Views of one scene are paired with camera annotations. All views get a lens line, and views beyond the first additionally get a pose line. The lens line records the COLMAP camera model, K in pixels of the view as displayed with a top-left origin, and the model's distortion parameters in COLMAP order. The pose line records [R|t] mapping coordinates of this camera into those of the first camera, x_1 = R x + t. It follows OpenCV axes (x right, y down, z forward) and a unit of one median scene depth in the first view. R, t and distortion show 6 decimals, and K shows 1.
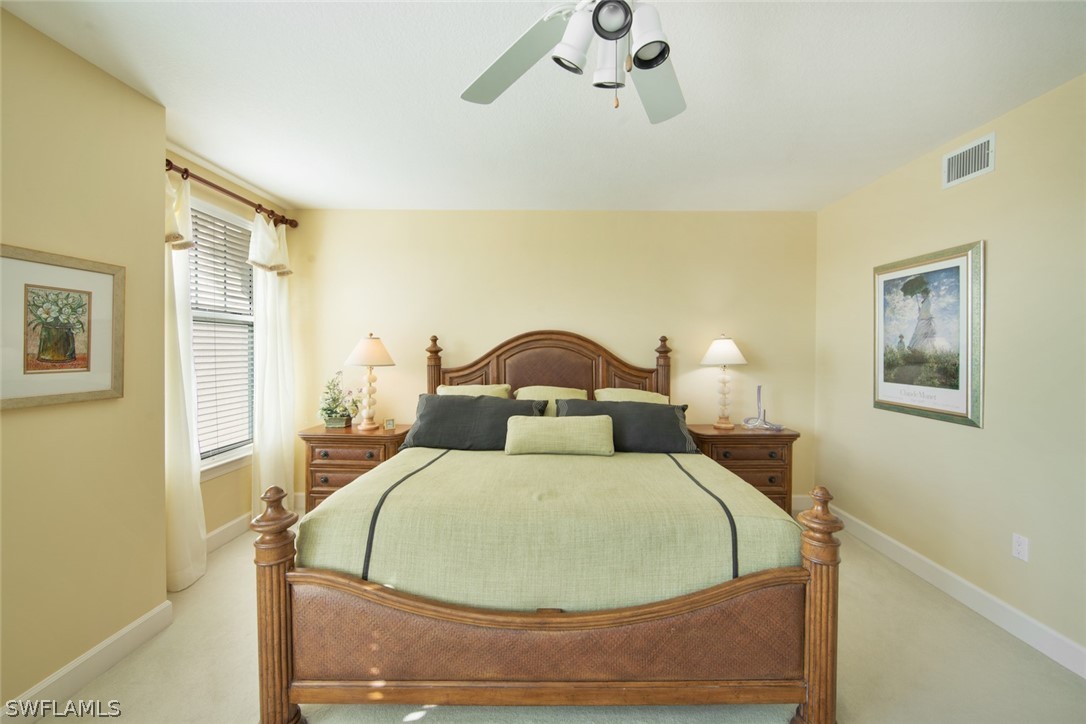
lens RADIAL K [[435.9, 0, 552.5], [0, 435.9, 357.1], [0, 0, 1]] dist [-0.010527, 0.002650]
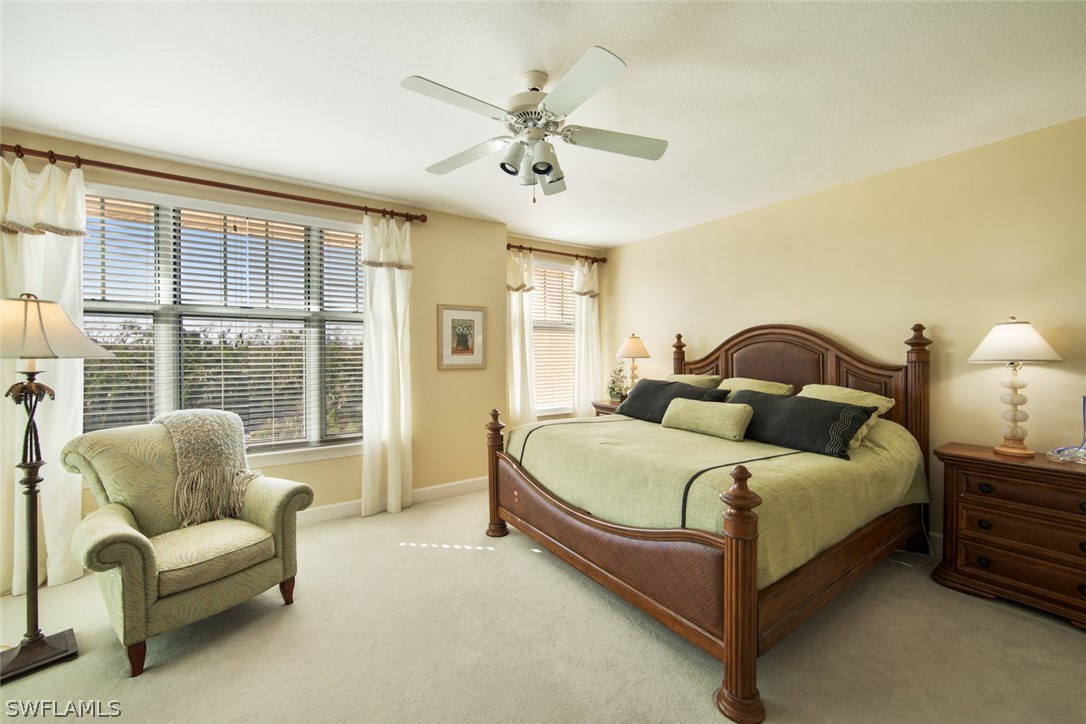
lens RADIAL K [[435.9, 0, 545.1], [0, 435.9, 363.5], [0, 0, 1]] dist [-0.010527, 0.002650]
pose [[0.566631, 0.020796, -0.823709, 0.571199], [-0.012459, 0.999783, 0.016670, 0.019317], [0.823877, 0.000817, 0.566767, 0.007718]]
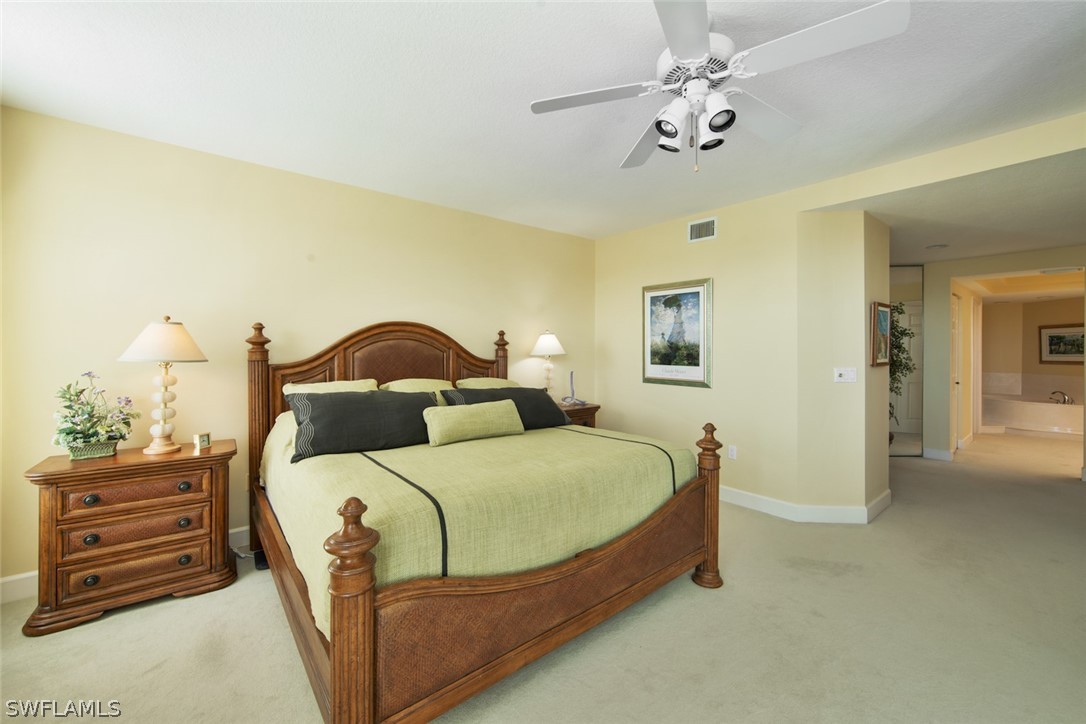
lens RADIAL K [[435.9, 0, 549.5], [0, 435.9, 356.8], [0, 0, 1]] dist [-0.010527, 0.002650]
pose [[0.765993, -0.013170, 0.642714, -0.413282], [0.013296, 0.999901, 0.004642, 0.016957], [-0.642712, 0.004990, 0.766092, 0.065925]]
